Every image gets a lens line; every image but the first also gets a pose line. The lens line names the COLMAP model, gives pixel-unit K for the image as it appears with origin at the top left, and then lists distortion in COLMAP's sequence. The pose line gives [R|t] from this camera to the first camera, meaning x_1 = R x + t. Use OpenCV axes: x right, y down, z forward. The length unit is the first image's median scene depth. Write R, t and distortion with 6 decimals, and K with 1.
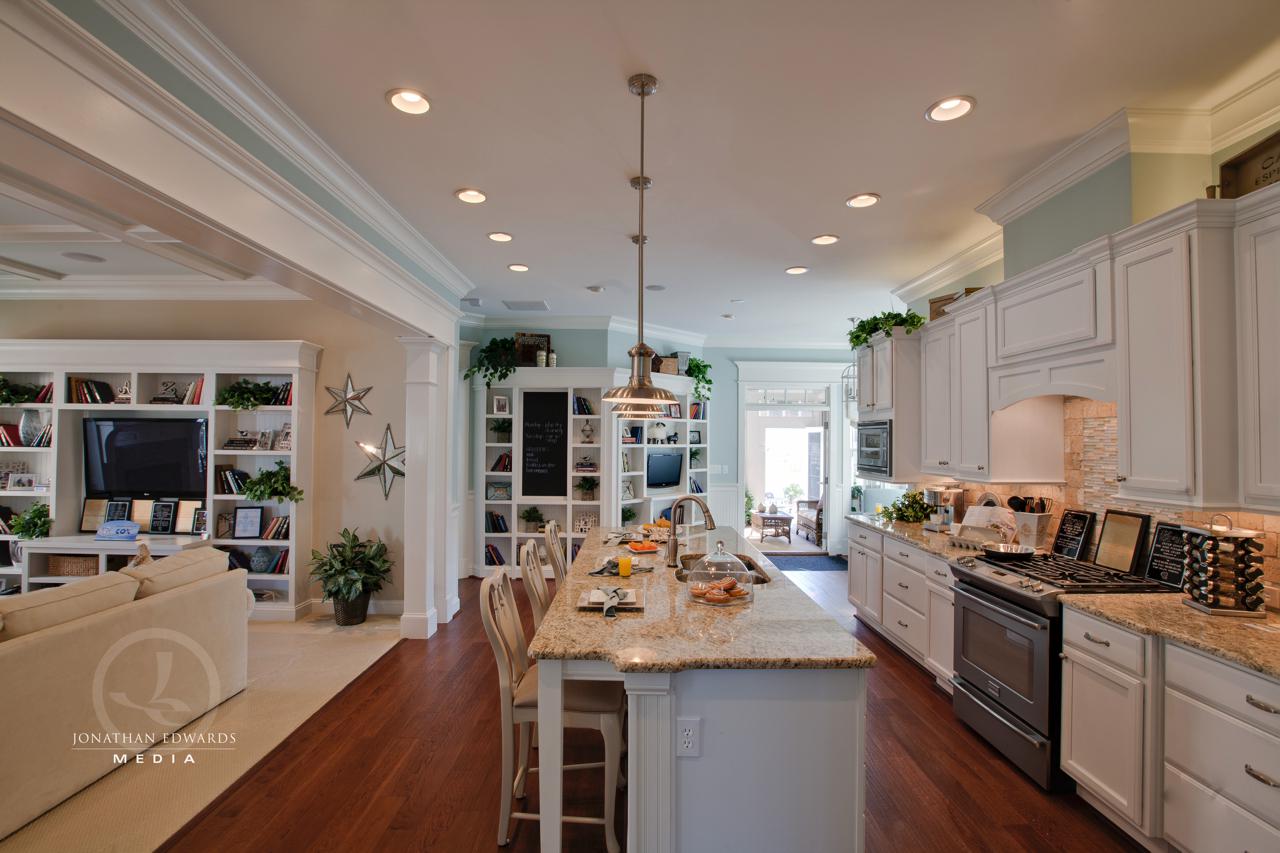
lens RADIAL K [[609.5, 0, 641.8], [0, 609.5, 425.7], [0, 0, 1]] dist [0.004328, 0.000690]
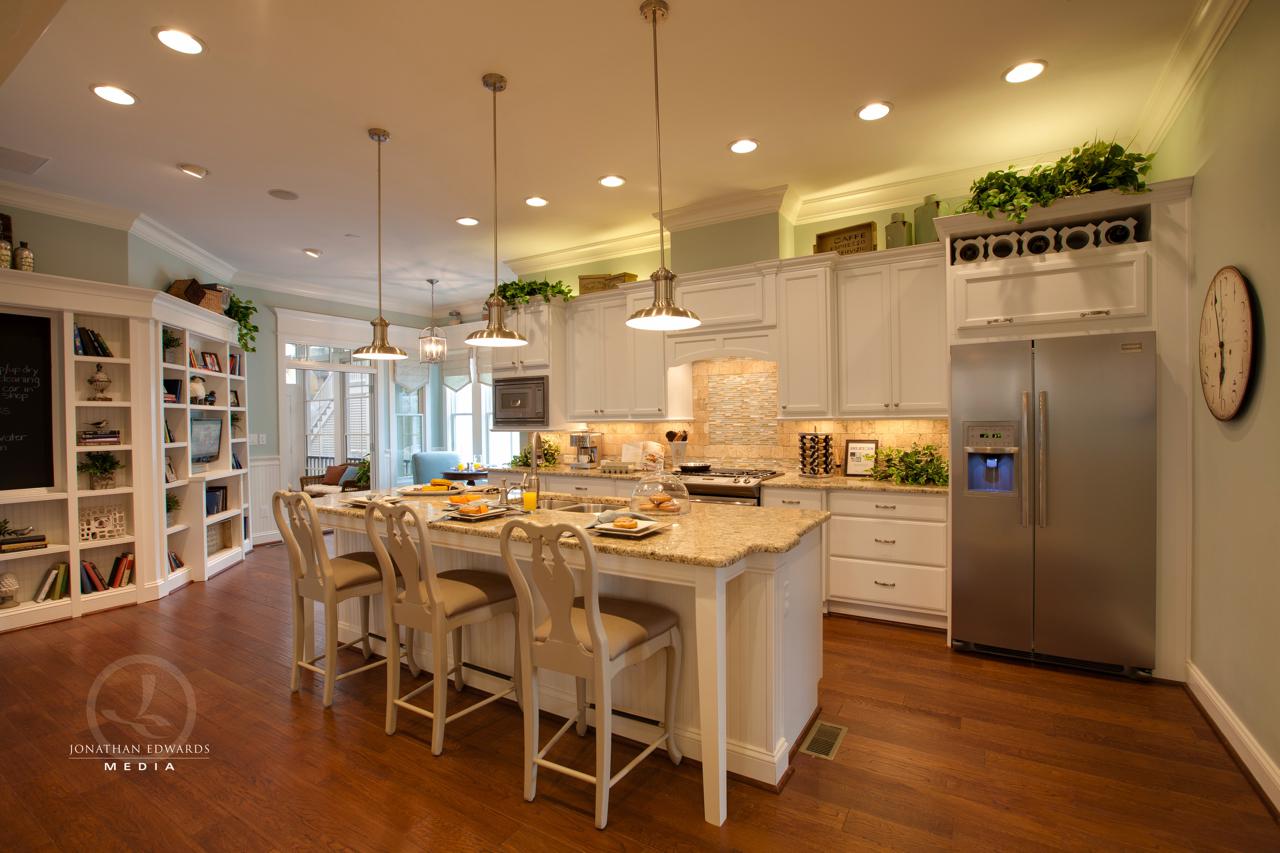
lens RADIAL K [[584.7, 0, 646.8], [0, 584.7, 421.1], [0, 0, 1]] dist [-0.003002, 0.003251]
pose [[0.547105, -0.018509, 0.836859, -0.291800], [-0.003435, 0.999697, 0.024356, 0.033549], [-0.837057, -0.016200, 0.546876, 0.170965]]
